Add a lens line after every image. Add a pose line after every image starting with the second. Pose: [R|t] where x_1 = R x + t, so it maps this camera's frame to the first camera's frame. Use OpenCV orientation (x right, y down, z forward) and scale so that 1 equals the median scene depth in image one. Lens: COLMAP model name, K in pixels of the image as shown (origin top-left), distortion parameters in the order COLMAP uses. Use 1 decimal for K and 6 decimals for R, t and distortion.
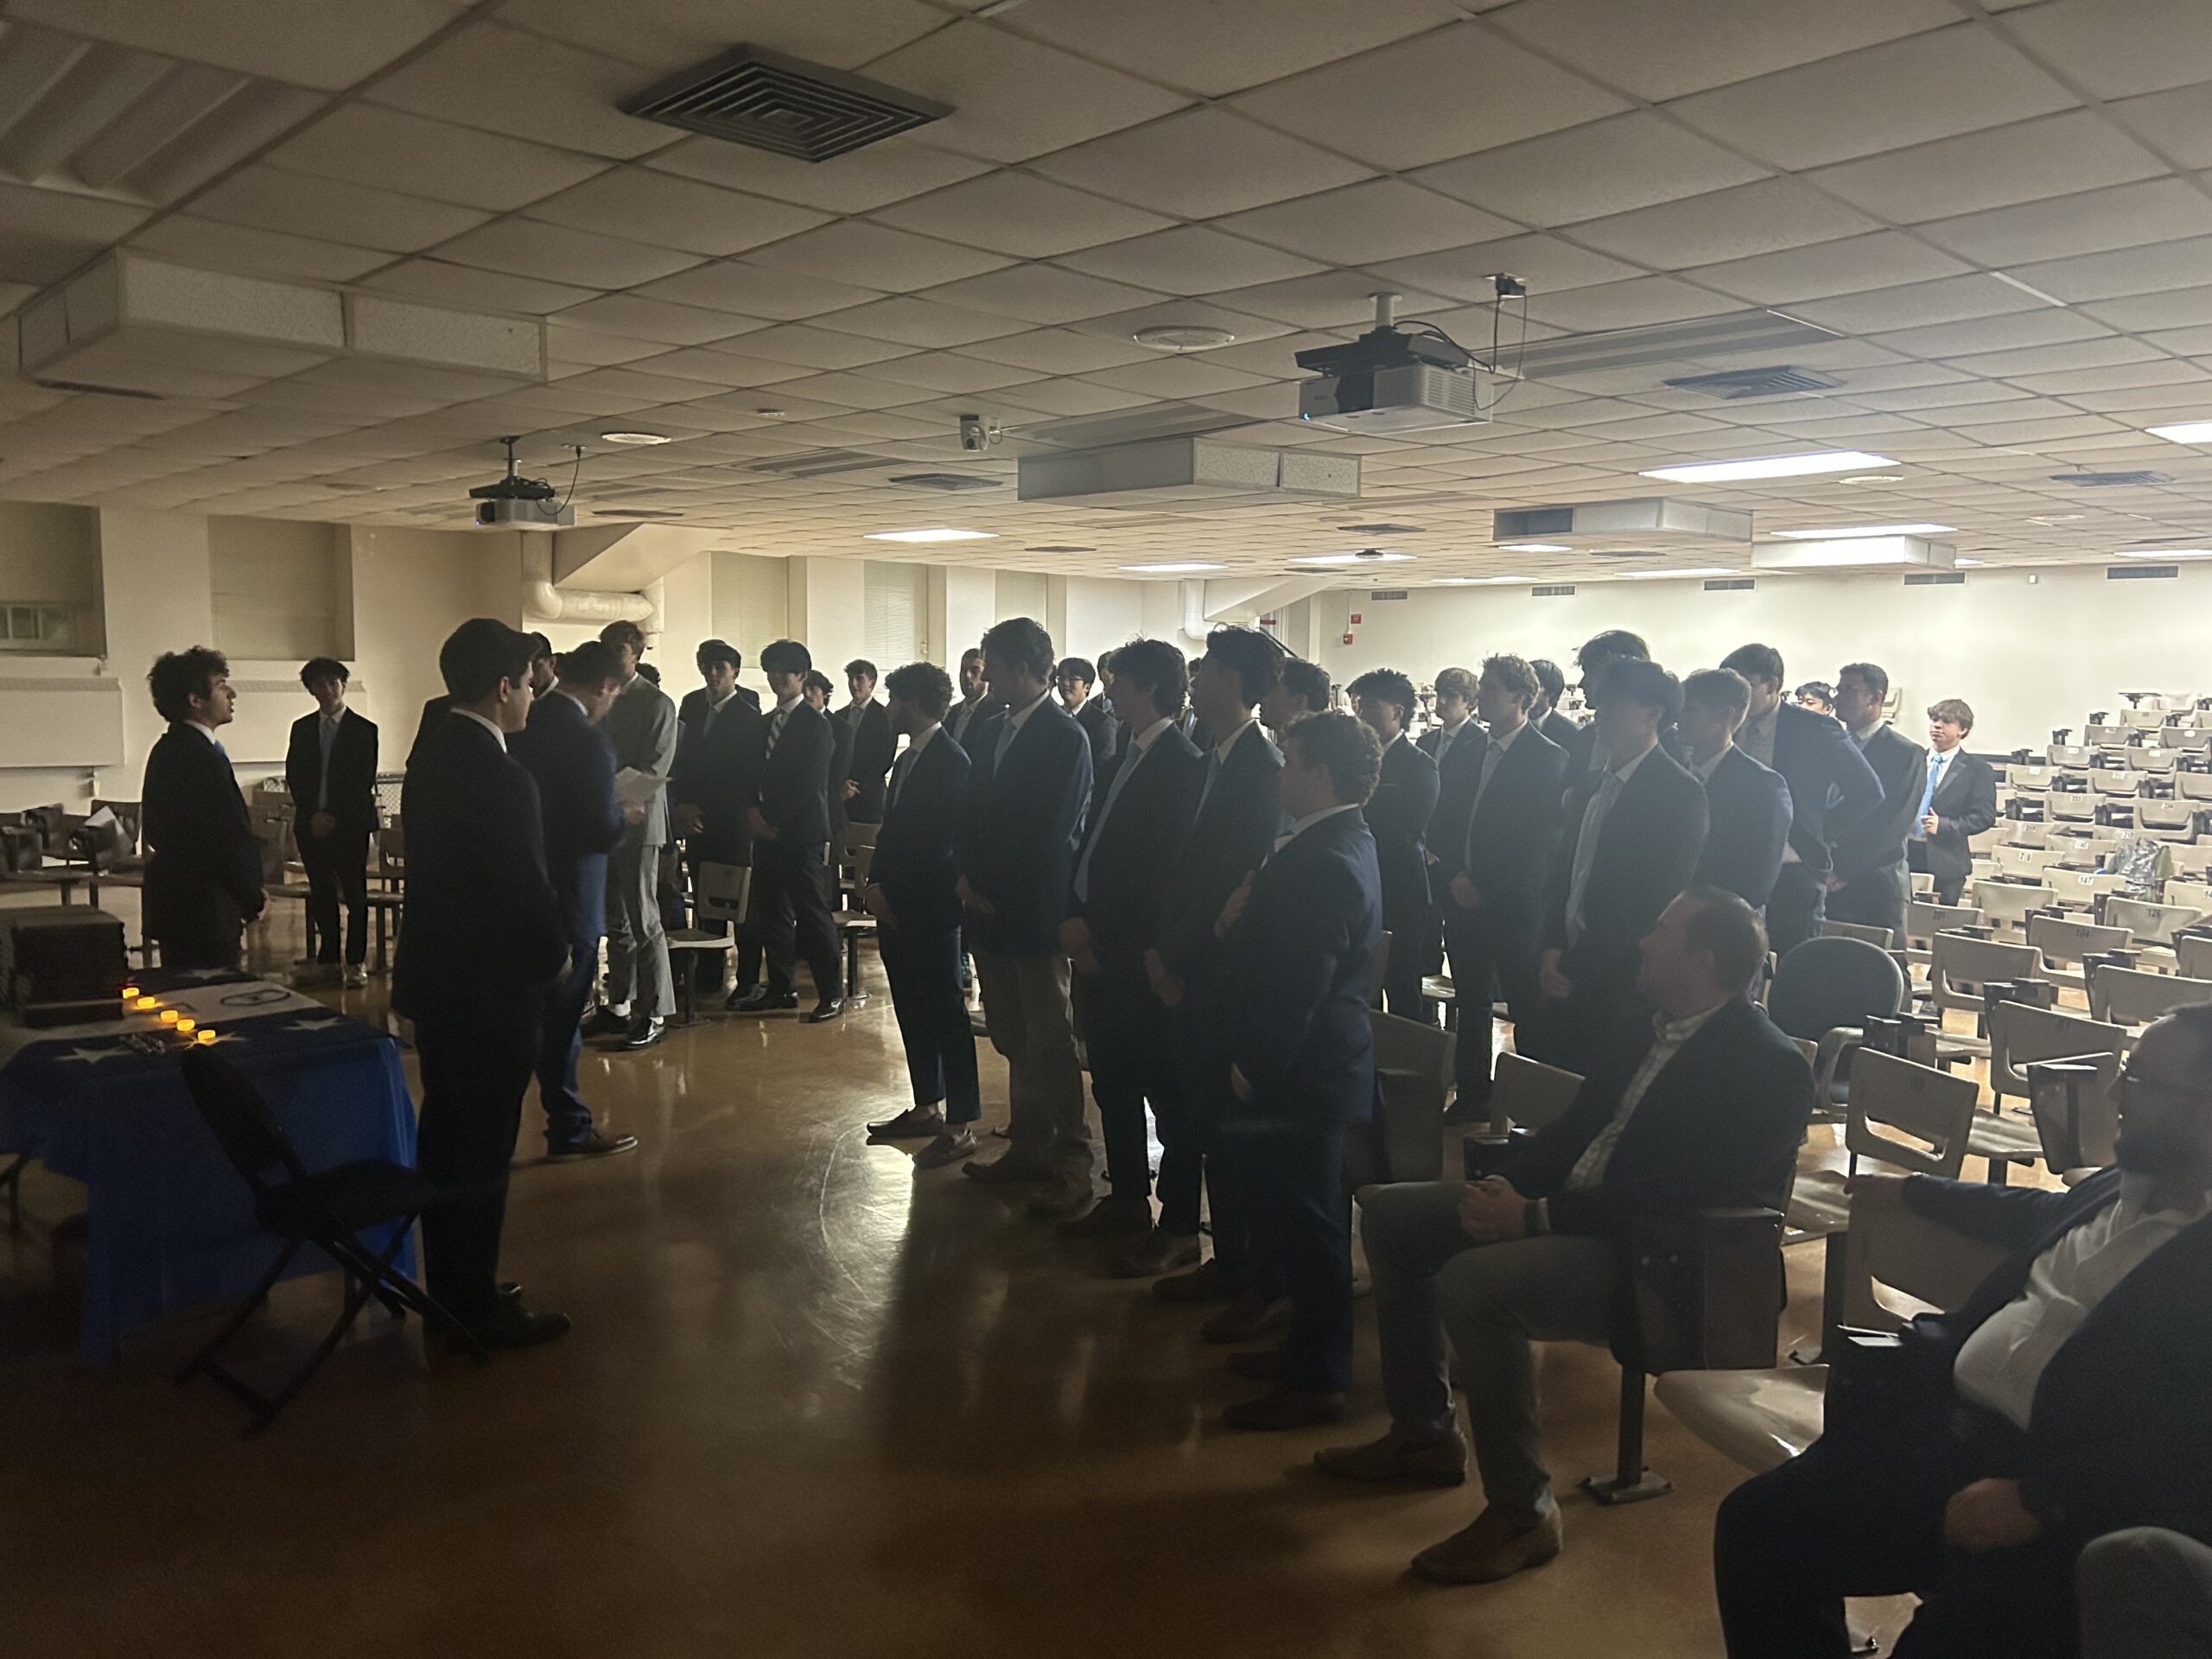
lens RADIAL K [[1668.0, 0, 1114.9], [0, 1668.0, 826.2], [0, 0, 1]] dist [0.011627, -0.014456]
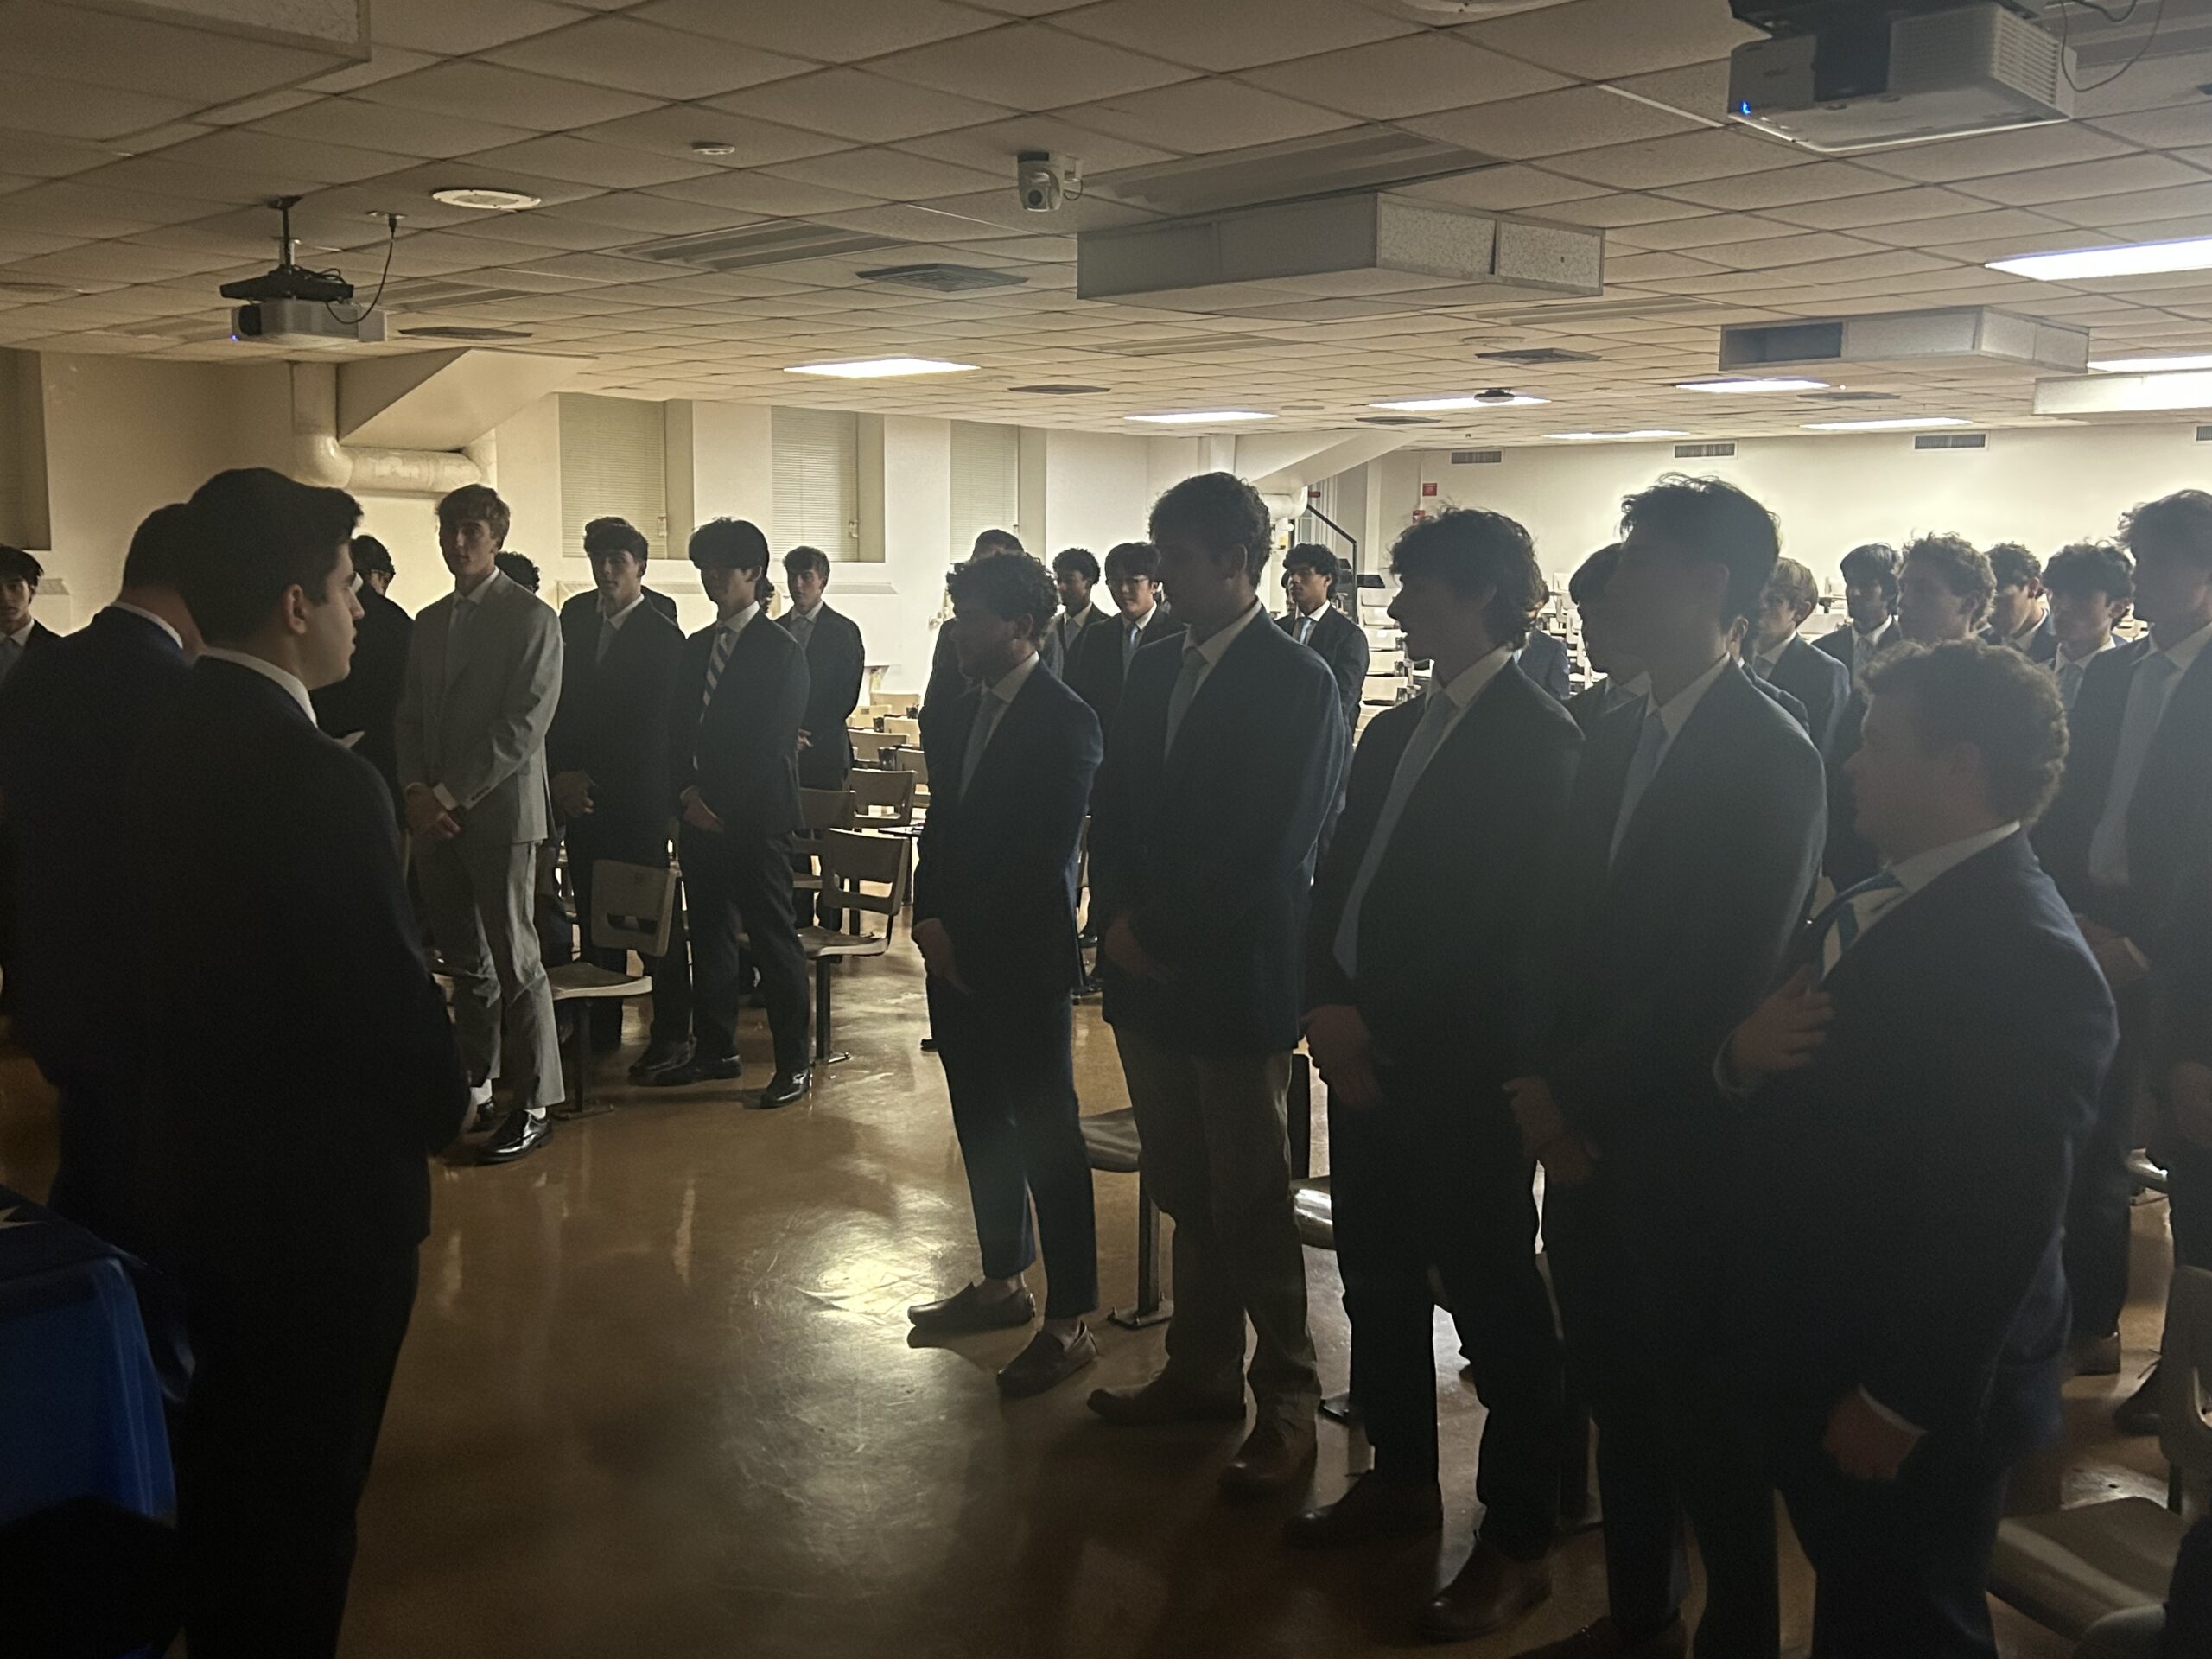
lens RADIAL K [[2131.6, 0, 1103.3], [0, 2131.6, 831.5], [0, 0, 1]] dist [0.009812, 0.000000]
pose [[0.999635, -0.005764, 0.026405, -0.071575], [0.004876, 0.999424, 0.033577, -0.016617], [-0.026583, -0.033436, 0.999087, 0.166266]]
